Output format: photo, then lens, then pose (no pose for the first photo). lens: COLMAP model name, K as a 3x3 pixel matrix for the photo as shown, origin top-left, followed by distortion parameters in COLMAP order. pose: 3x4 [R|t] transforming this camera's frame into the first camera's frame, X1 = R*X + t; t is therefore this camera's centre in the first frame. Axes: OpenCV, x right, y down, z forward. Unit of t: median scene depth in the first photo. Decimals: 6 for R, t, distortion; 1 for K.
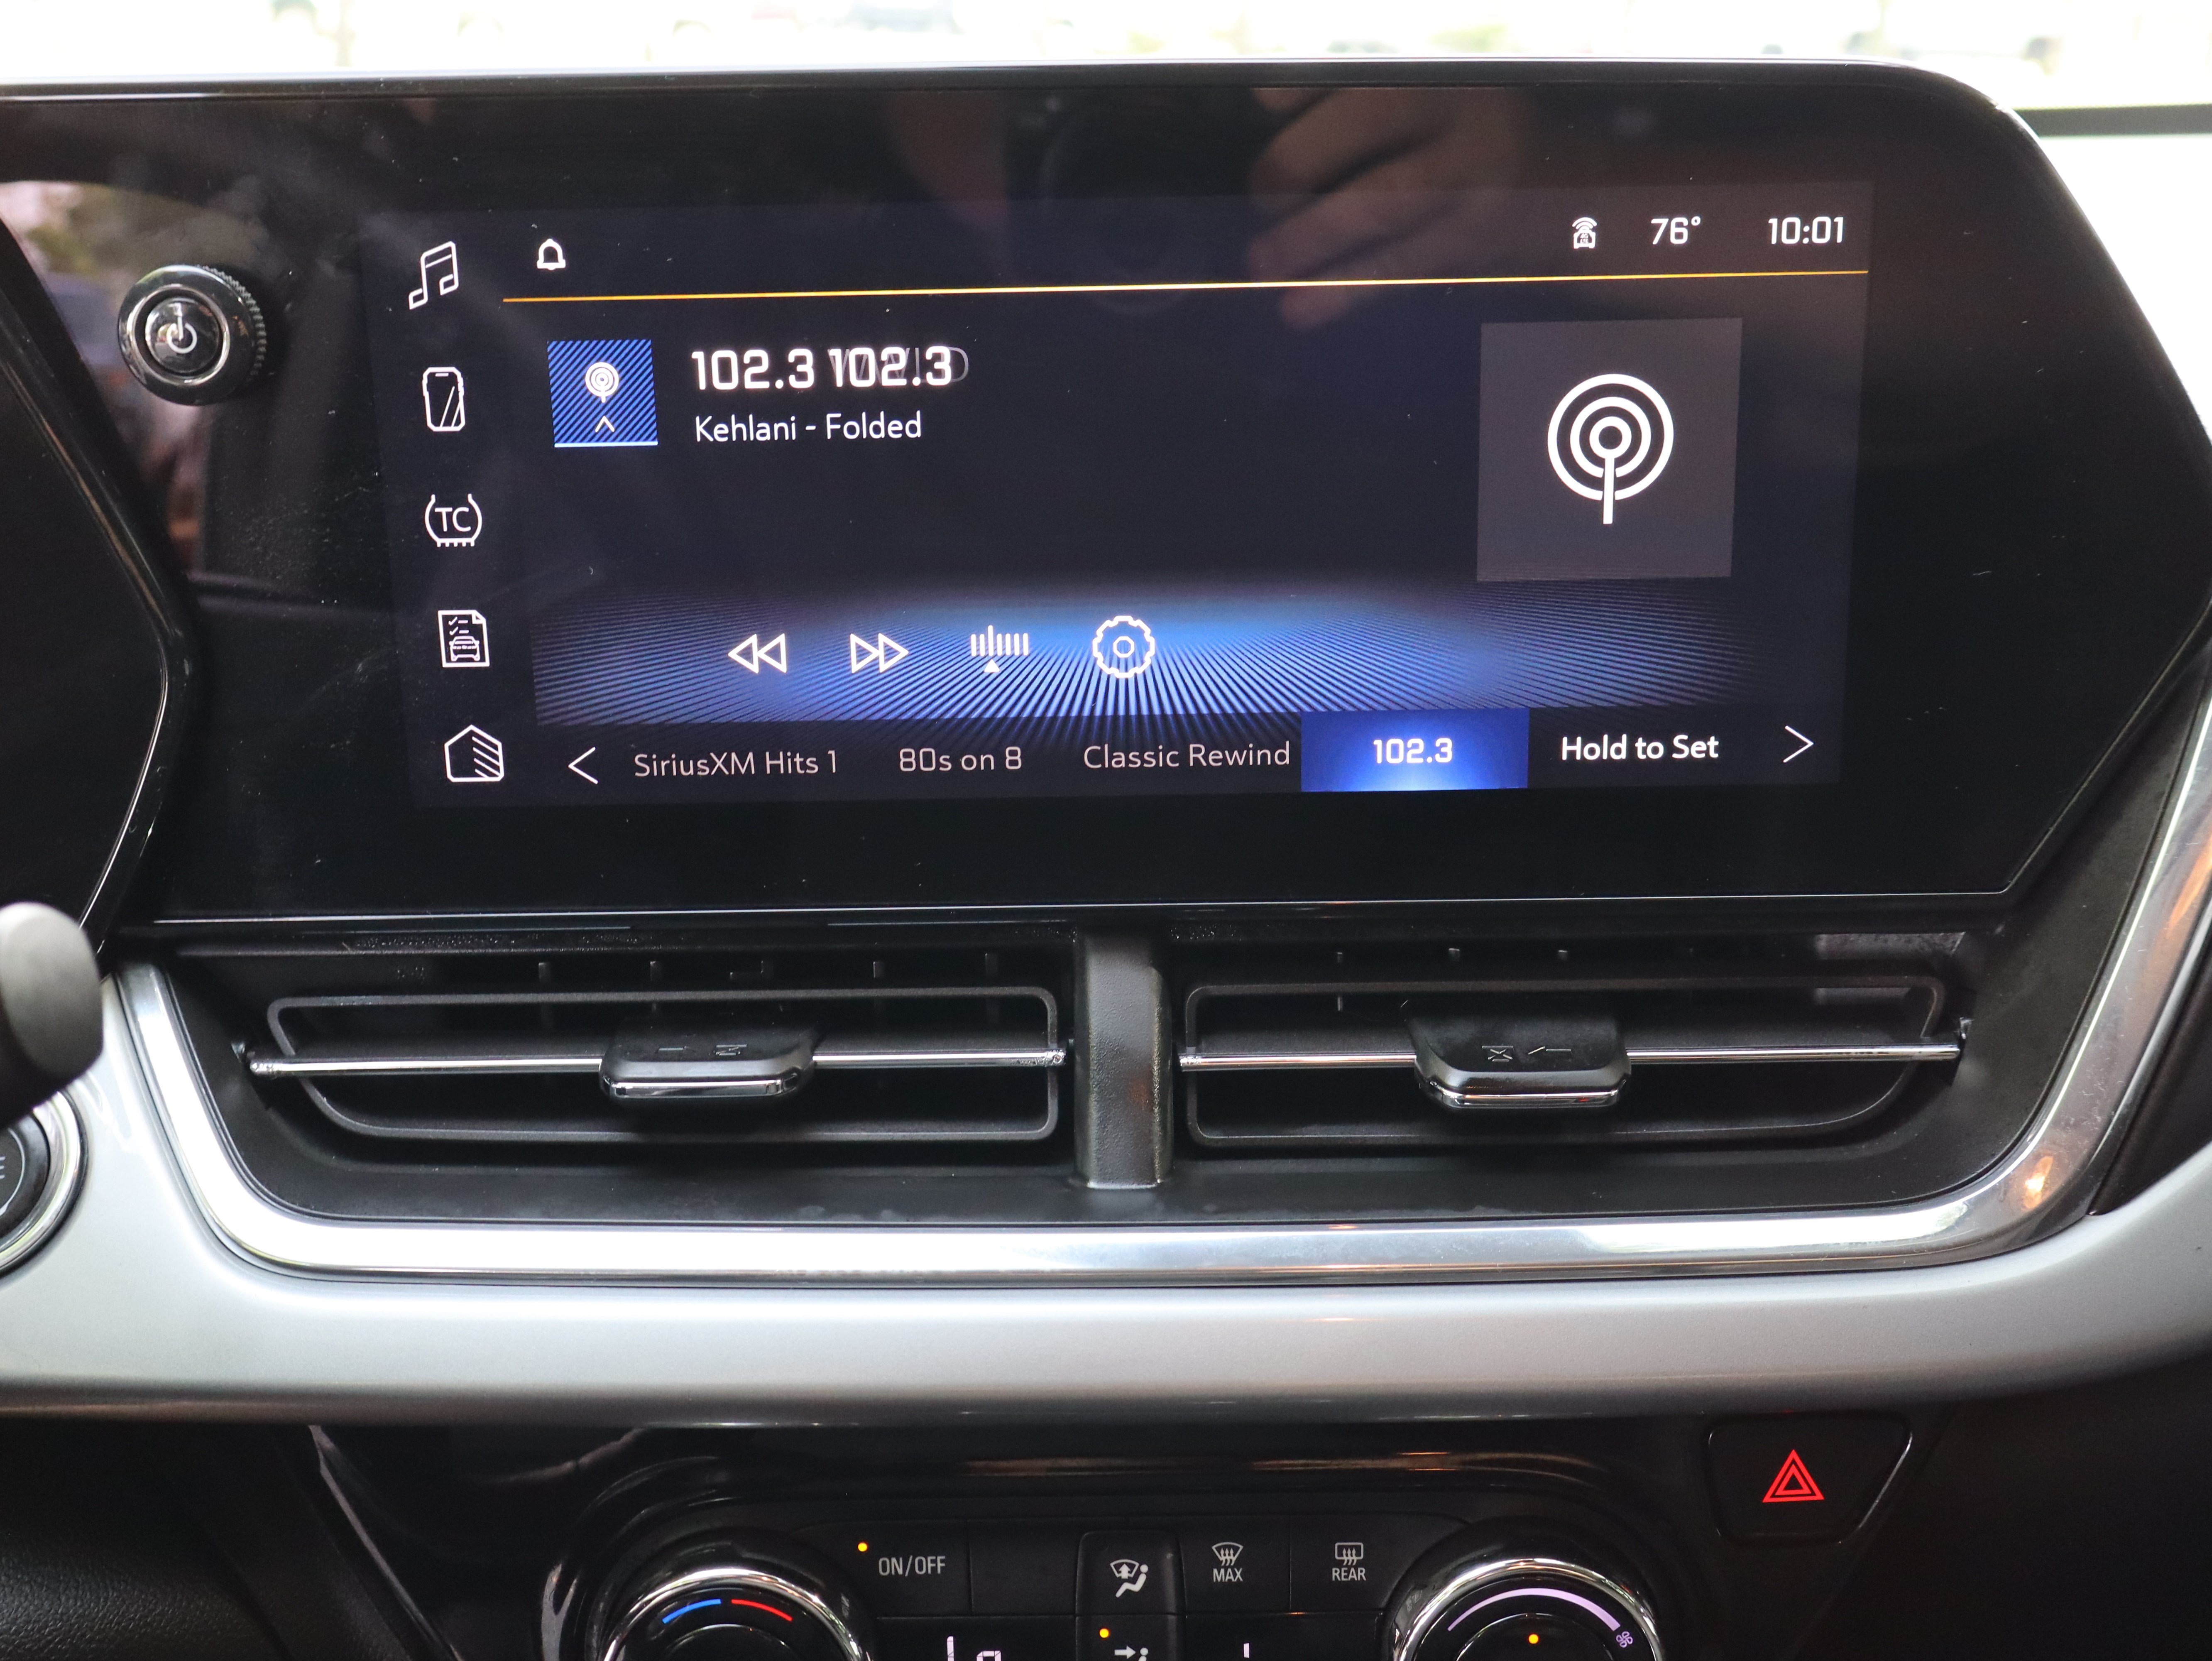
lens RADIAL K [[2359.9, 0, 1101.0], [0, 2359.9, 831.1], [0, 0, 1]] dist [0.001855, 0.000000]
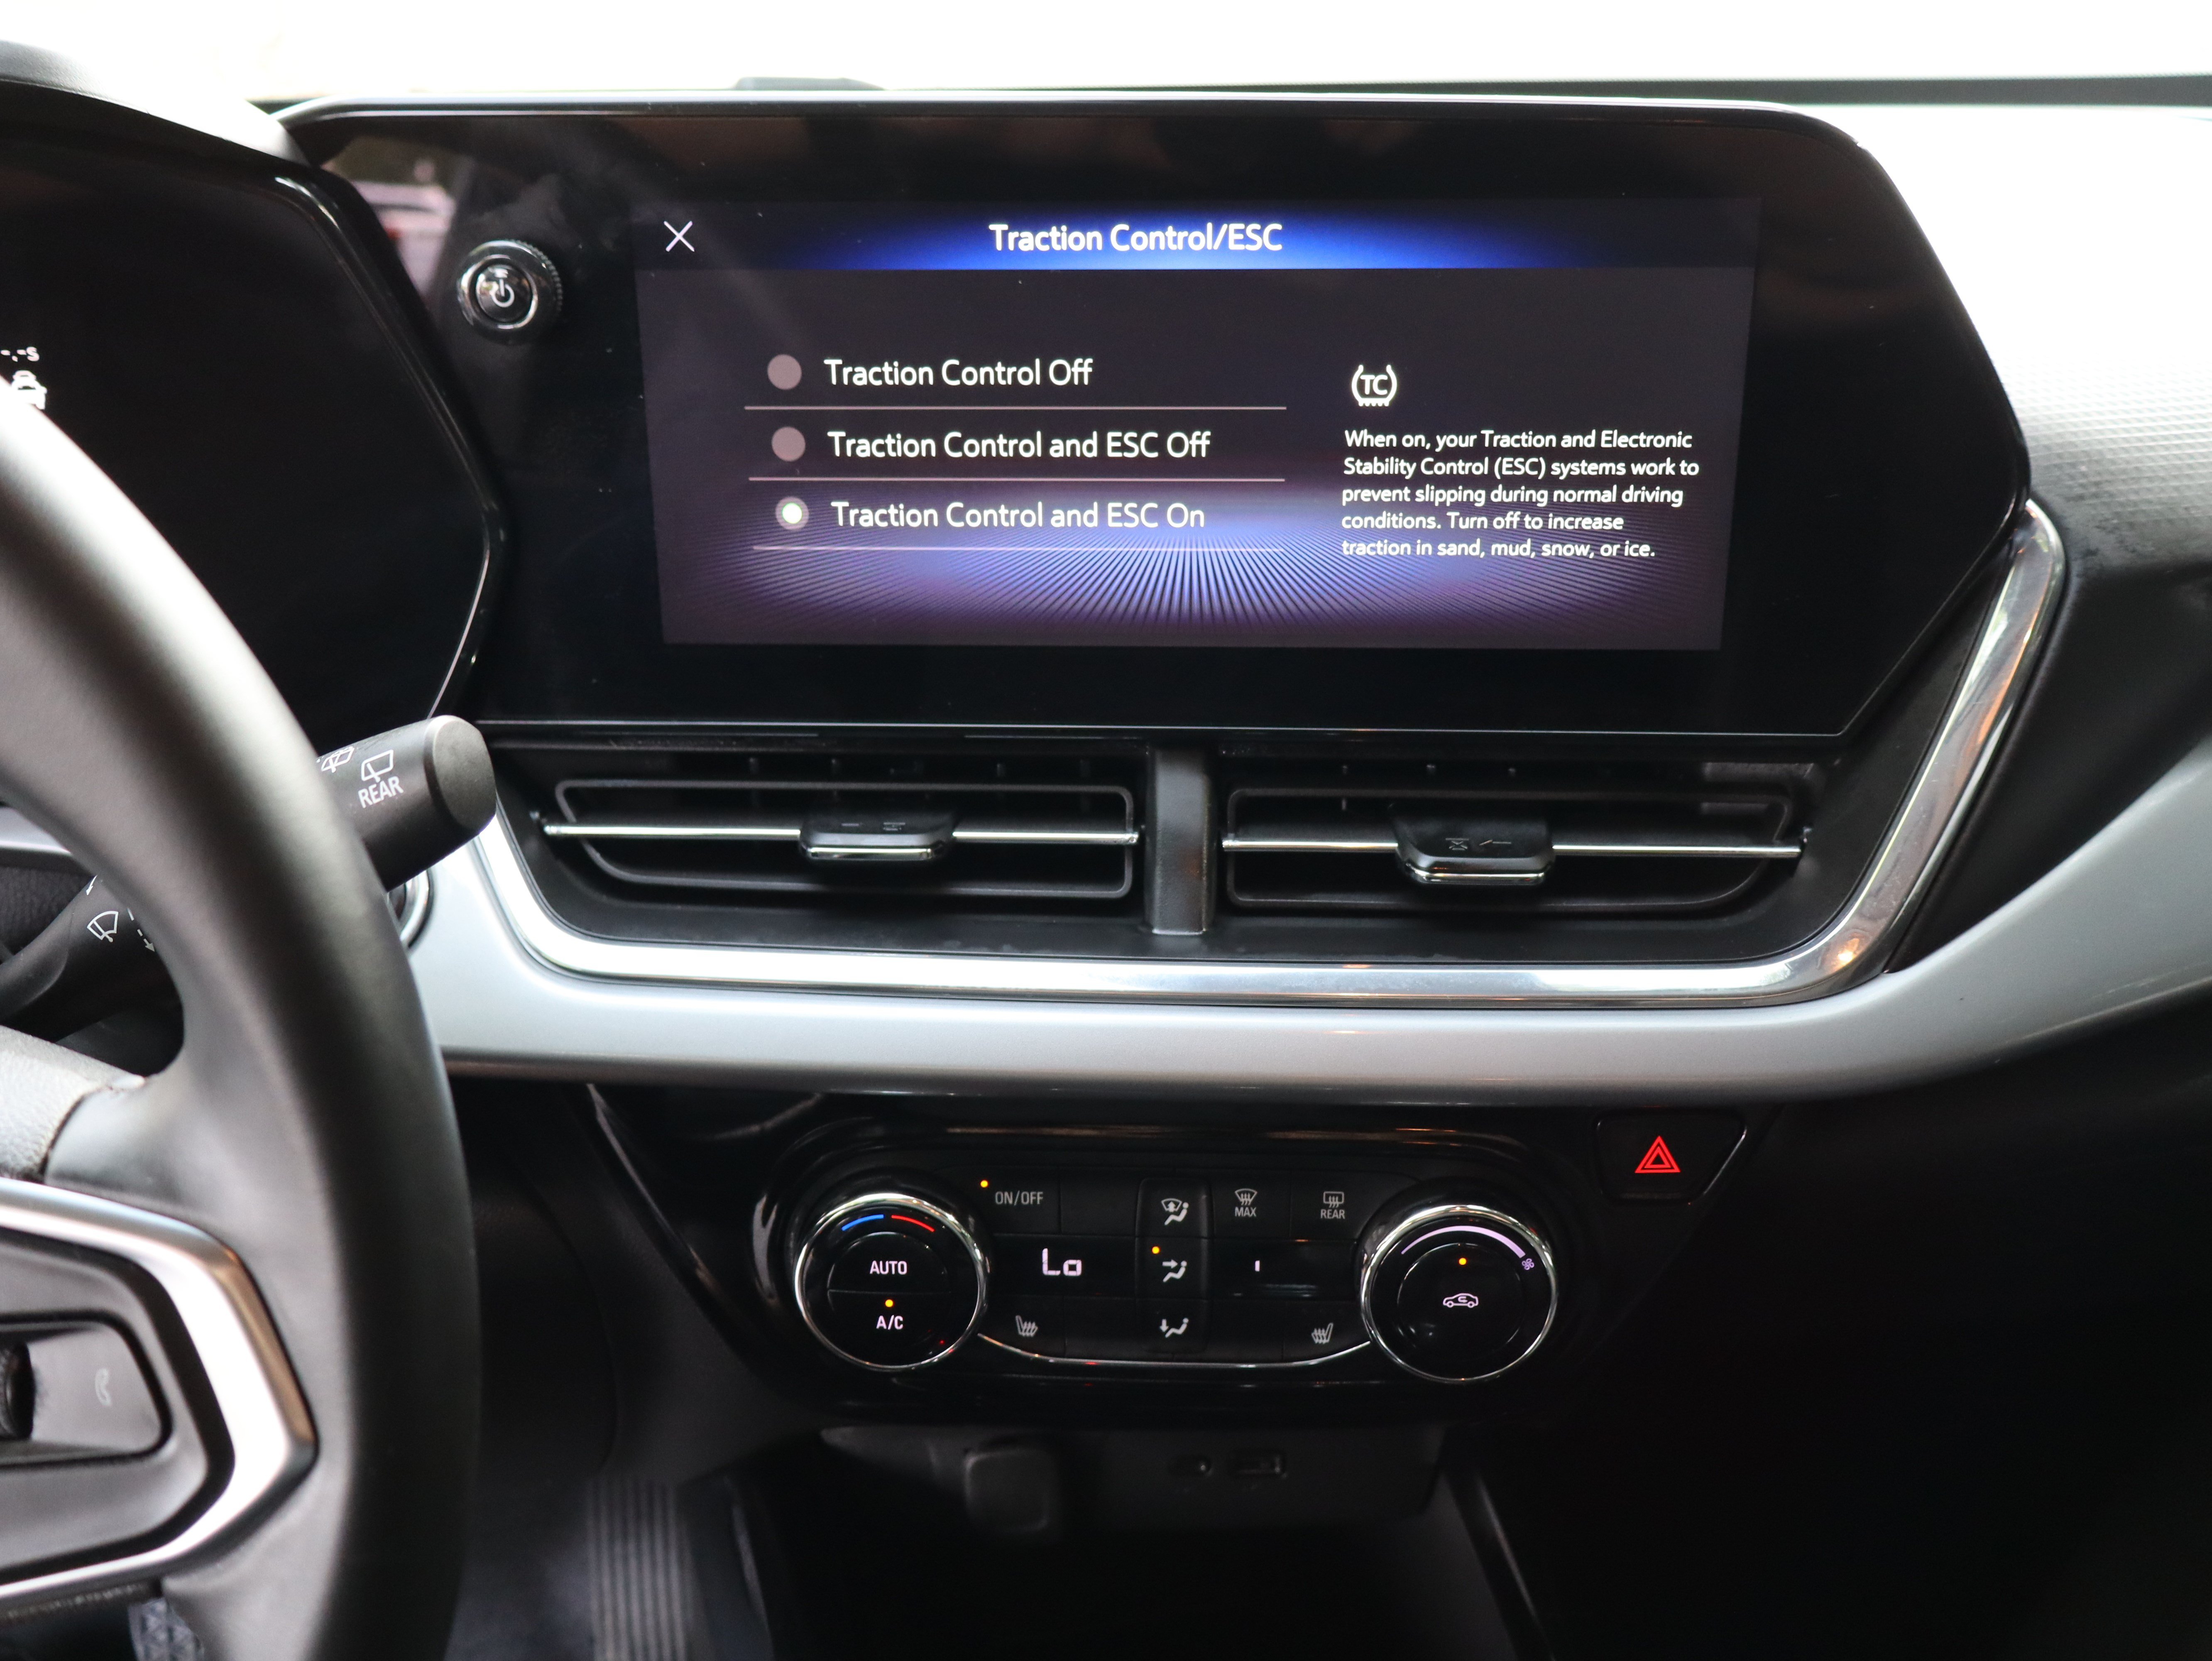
lens RADIAL K [[2012.2, 0, 1098.7], [0, 2012.2, 827.6], [0, 0, 1]] dist [-0.038437, 0.051121]
pose [[0.999127, 0.026675, -0.032153, -0.000739], [-0.023716, 0.995736, 0.089143, -0.013741], [0.034394, -0.088303, 0.995500, -0.161008]]
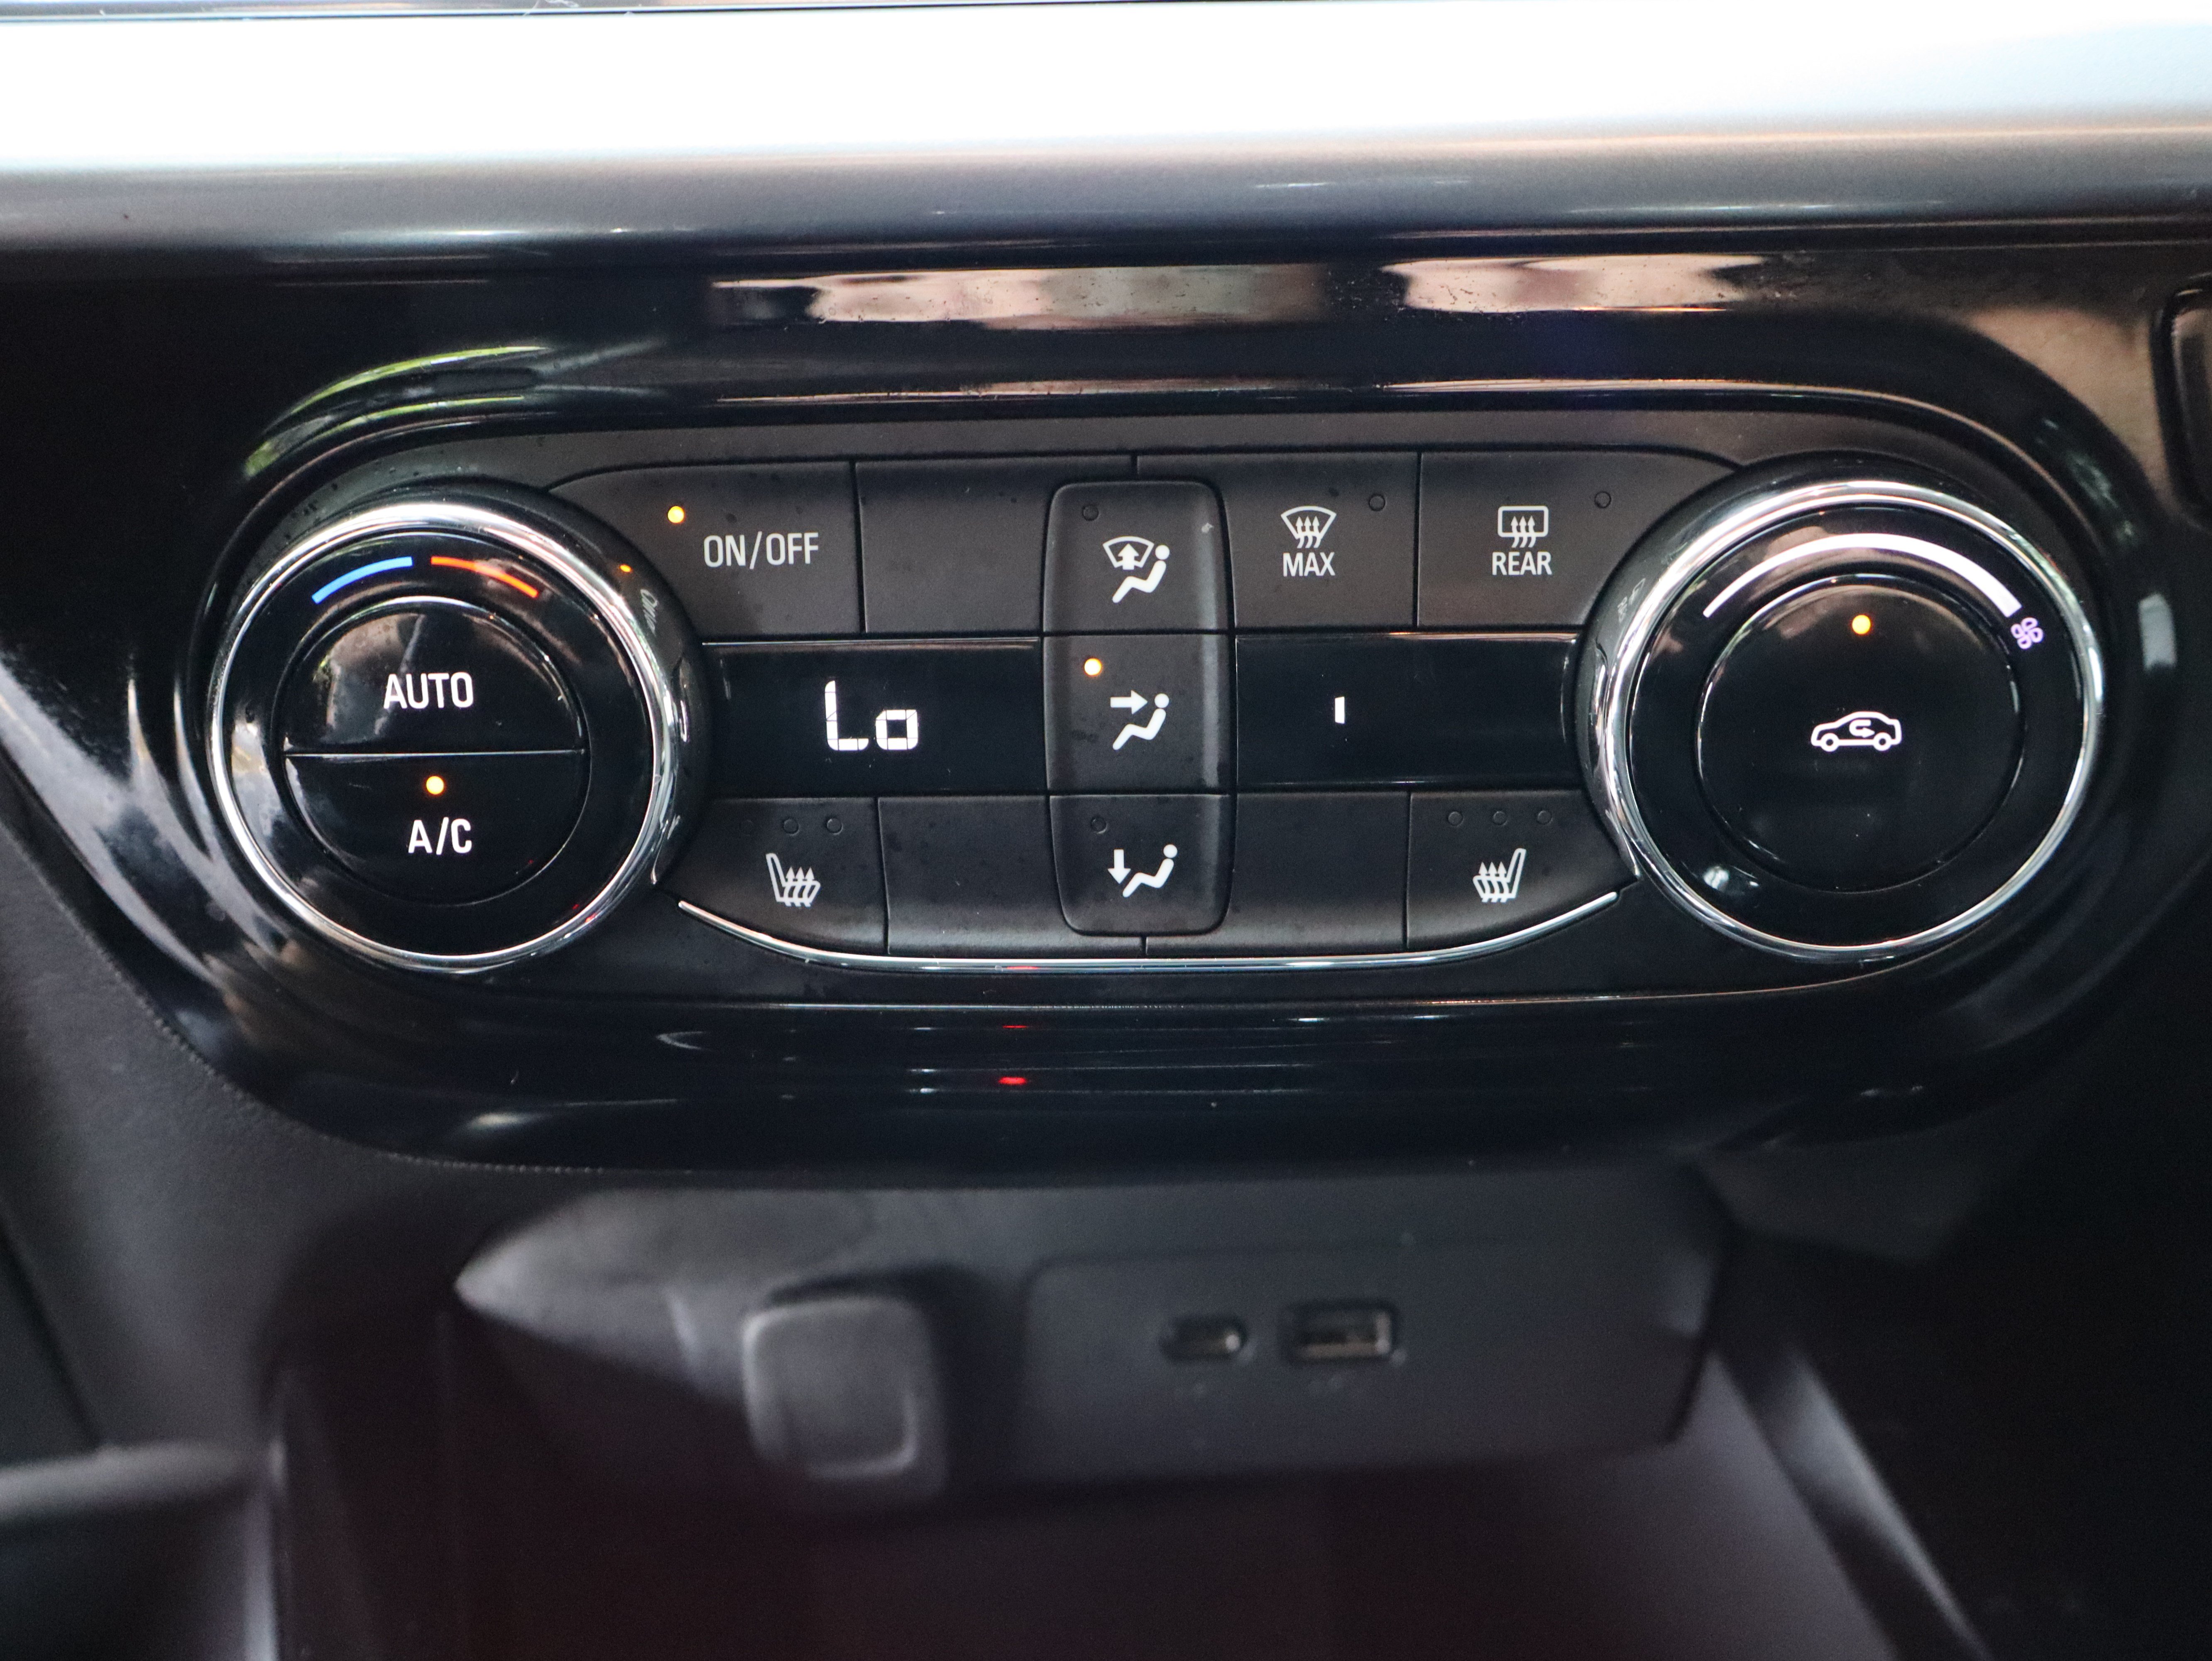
lens RADIAL K [[2359.9, 0, 1095.3], [0, 2359.9, 834.4], [0, 0, 1]] dist [0.001855, 0.000000]
pose [[0.999028, 0.007688, -0.043395, 0.027346], [-0.004721, 0.997670, 0.068063, 0.340787], [0.043817, -0.067792, 0.996737, 0.421935]]
